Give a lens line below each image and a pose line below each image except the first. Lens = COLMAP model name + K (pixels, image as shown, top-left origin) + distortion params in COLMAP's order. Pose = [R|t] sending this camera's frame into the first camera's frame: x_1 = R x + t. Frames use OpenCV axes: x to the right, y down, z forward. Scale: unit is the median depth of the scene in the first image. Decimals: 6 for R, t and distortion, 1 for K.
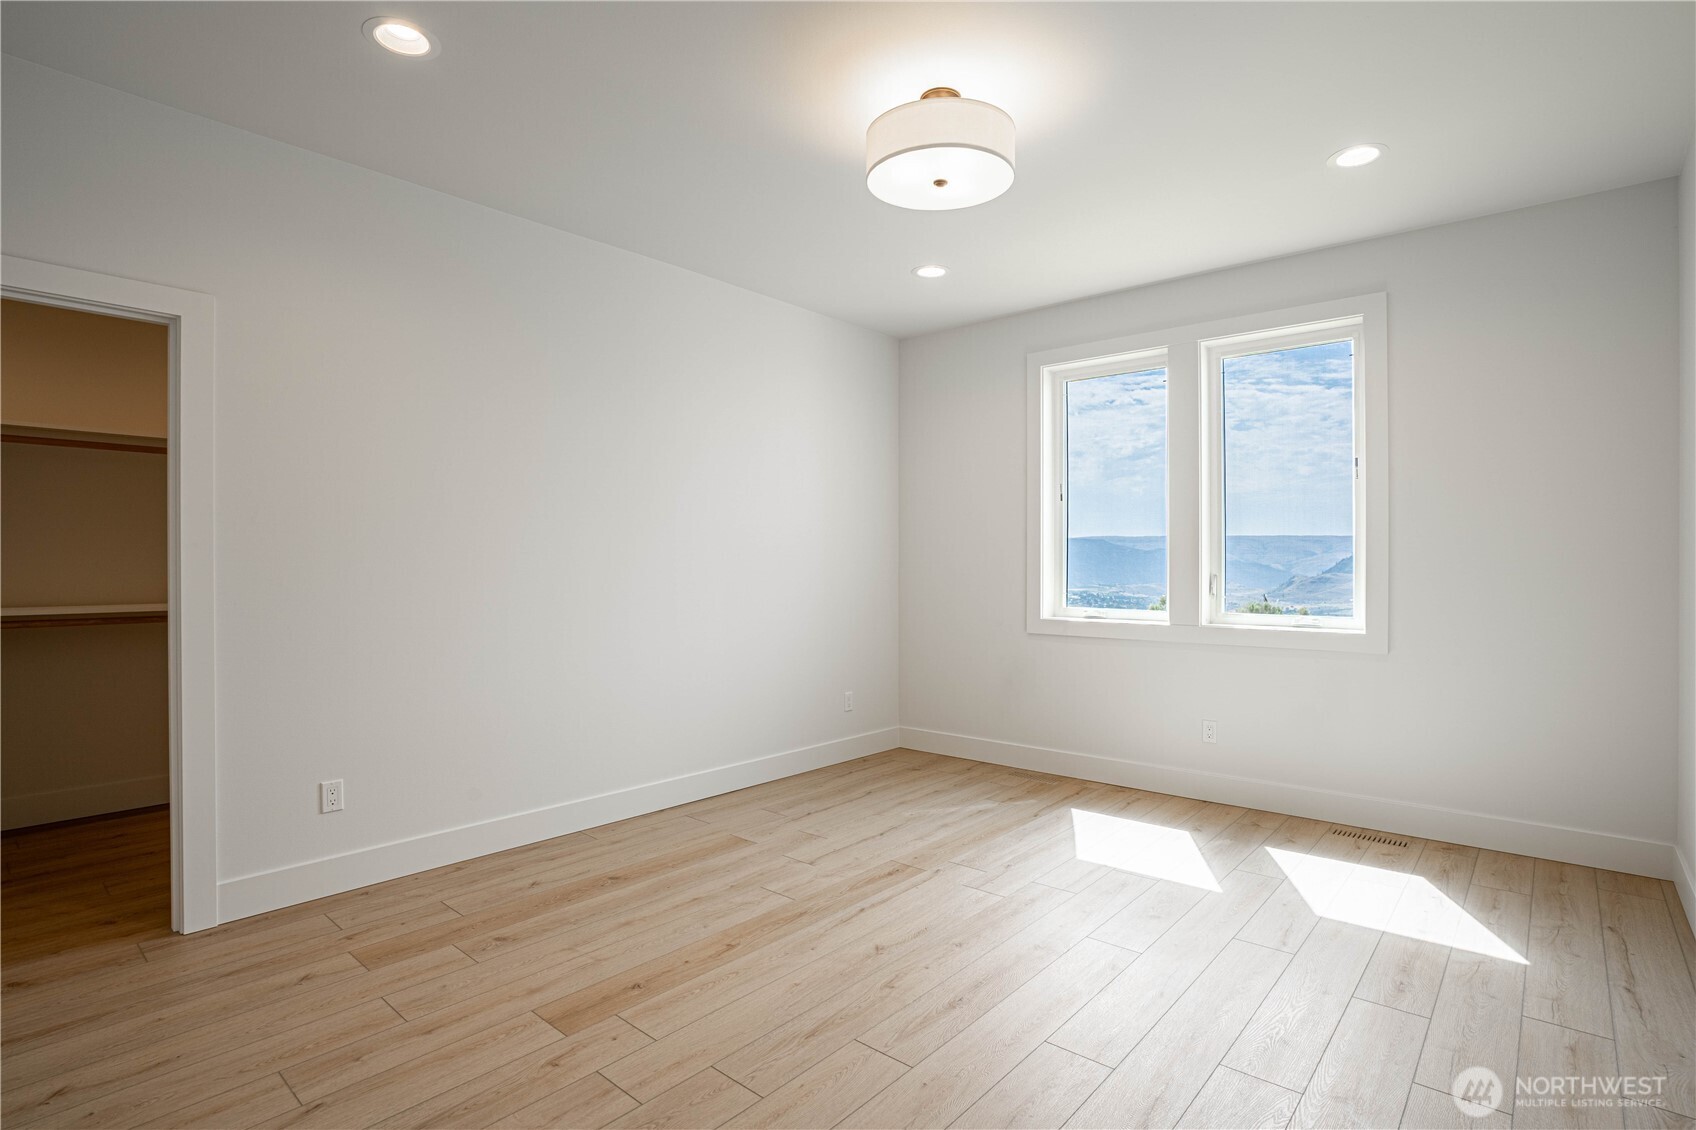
lens RADIAL K [[833.3, 0, 849.1], [0, 833.3, 557.4], [0, 0, 1]] dist [-0.068249, 0.029213]
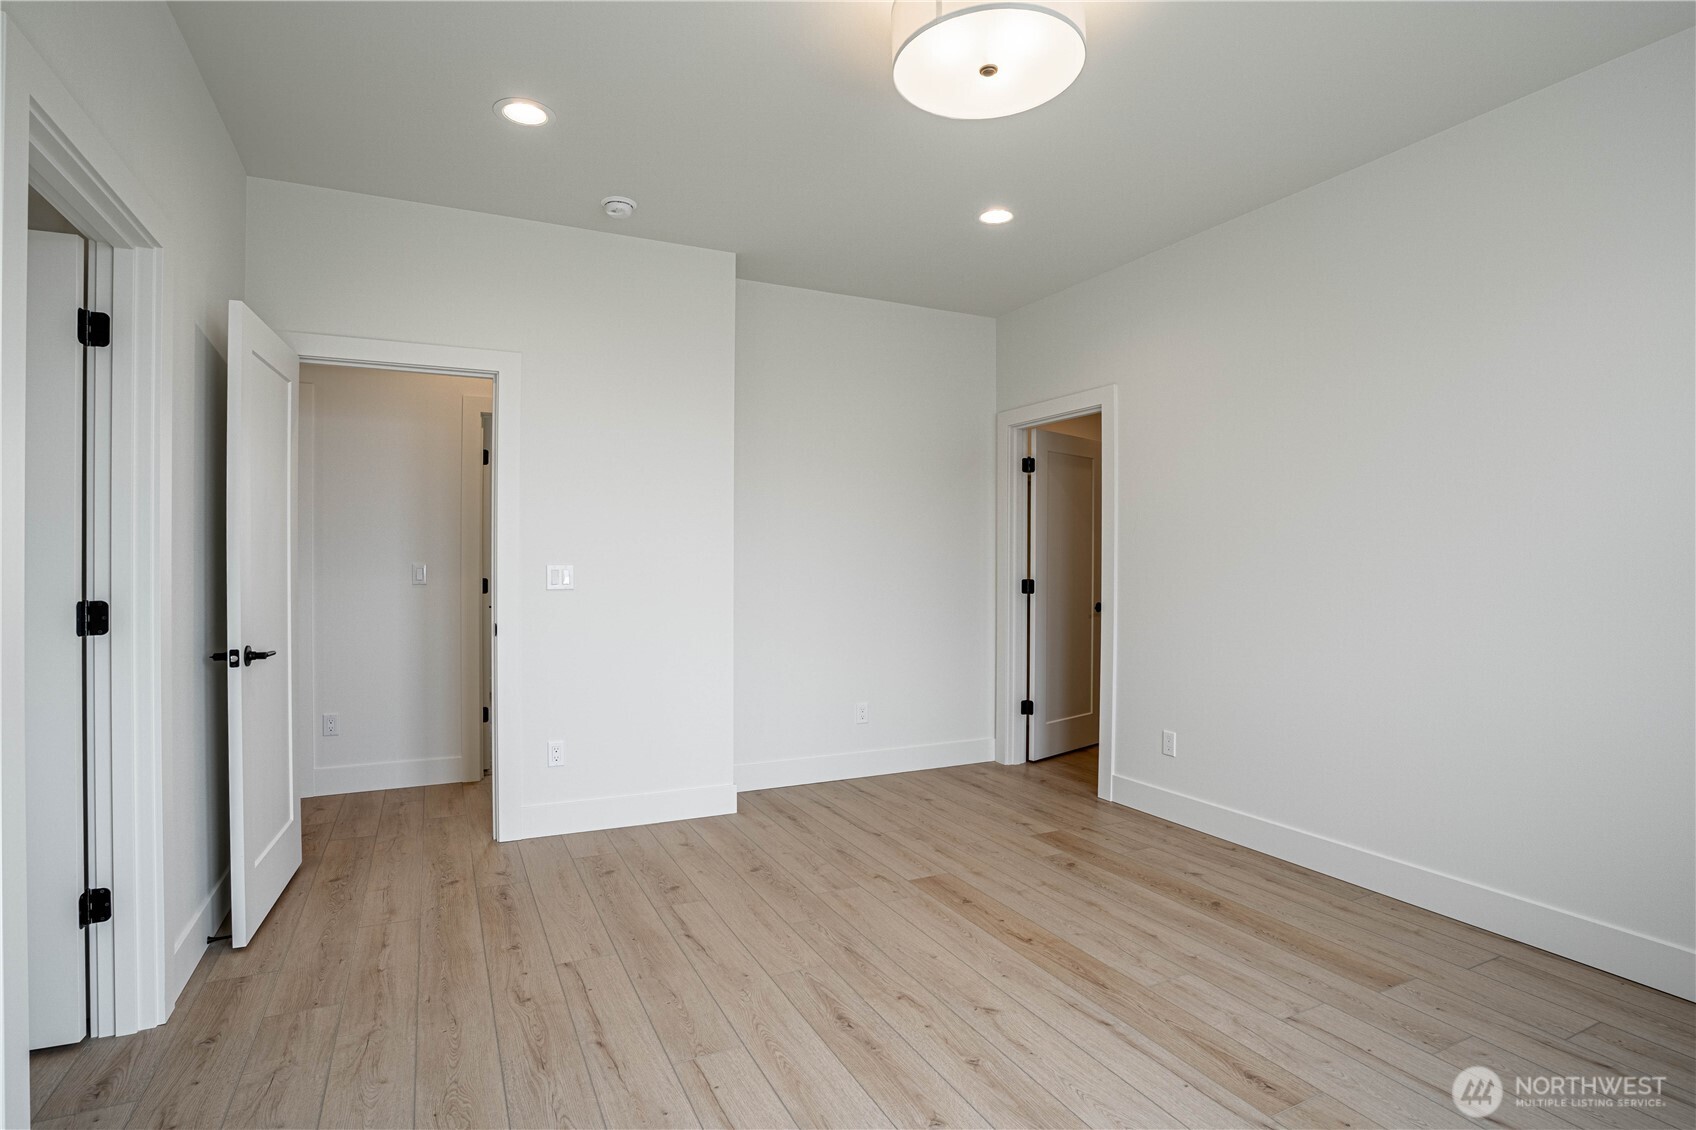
lens RADIAL K [[853.2, 0, 854.7], [0, 853.2, 567.9], [0, 0, 1]] dist [-0.076273, 0.040160]
pose [[-0.380208, 0.004960, -0.924888, 0.694768], [0.004848, 0.999983, 0.003370, 0.009824], [0.924888, -0.003203, -0.380226, 0.938527]]
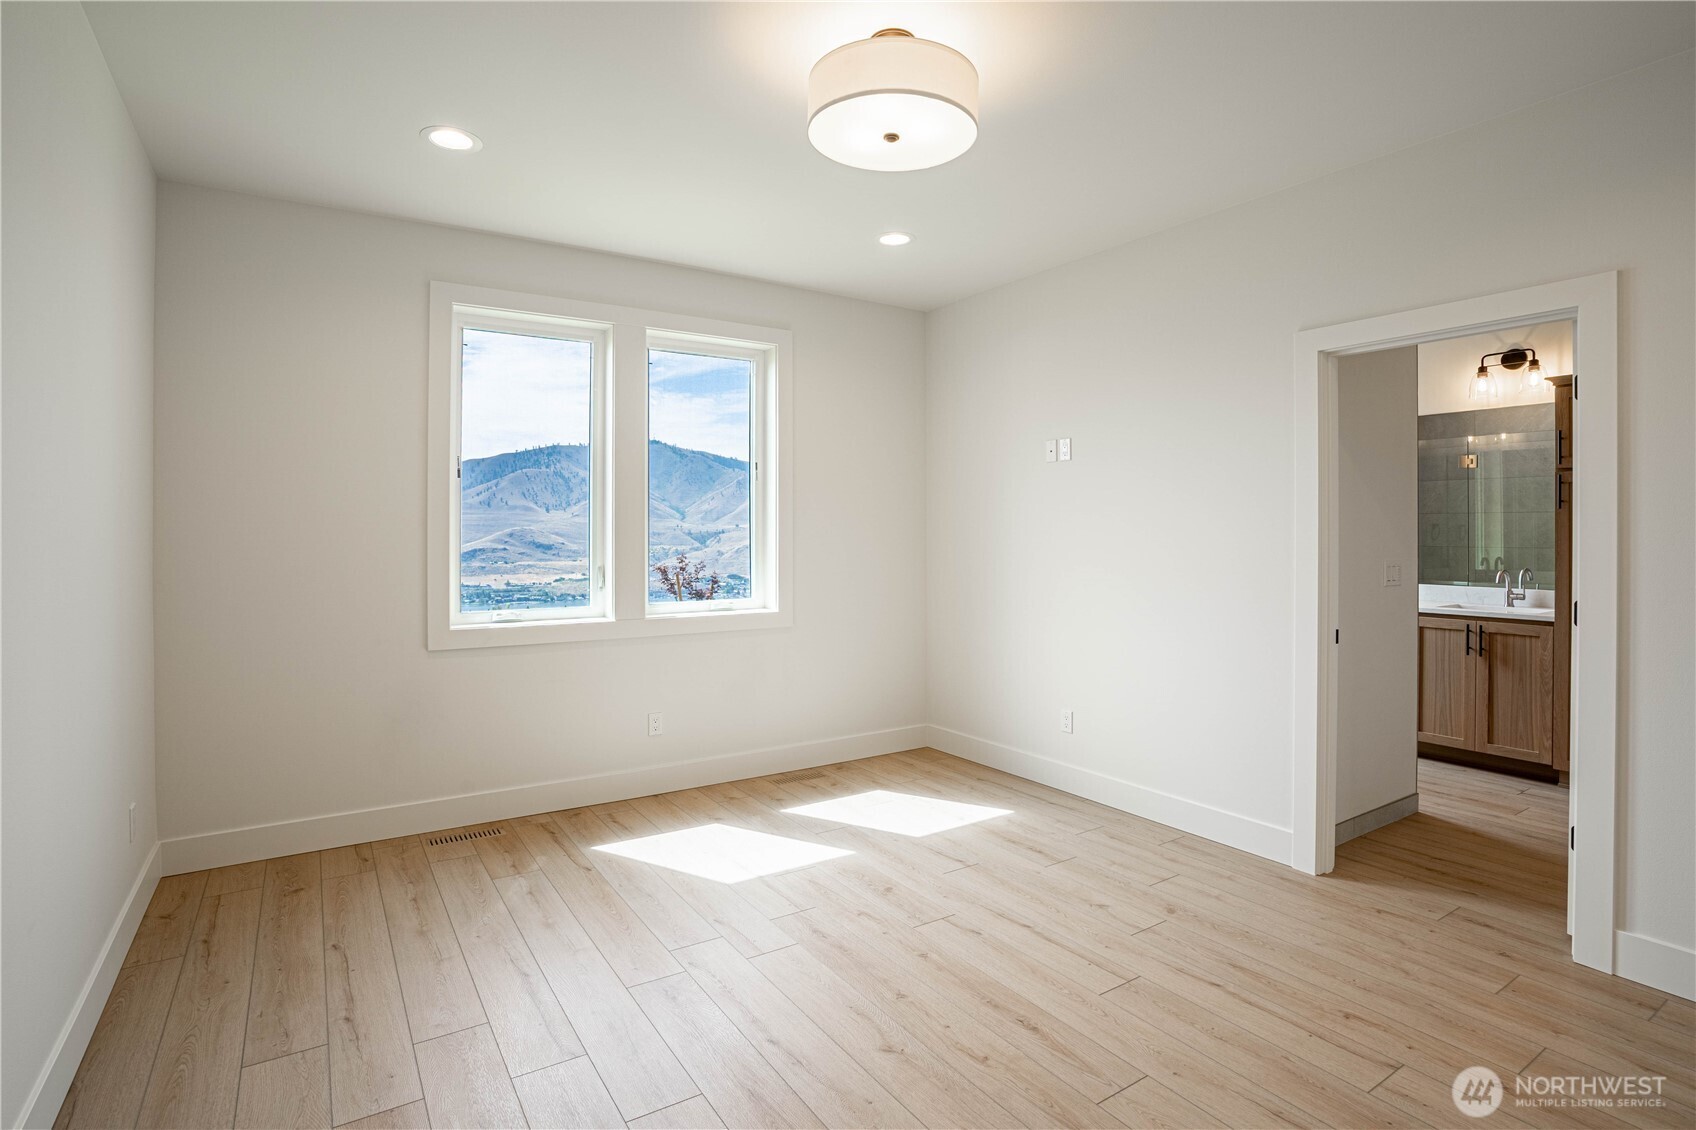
lens RADIAL K [[833.3, 0, 849.1], [0, 833.3, 557.4], [0, 0, 1]] dist [-0.068249, 0.029213]
pose [[0.272470, -0.027468, 0.961772, -0.573475], [-0.006144, 0.999522, 0.030287, -0.026215], [-0.962145, -0.014161, 0.272171, 0.644297]]
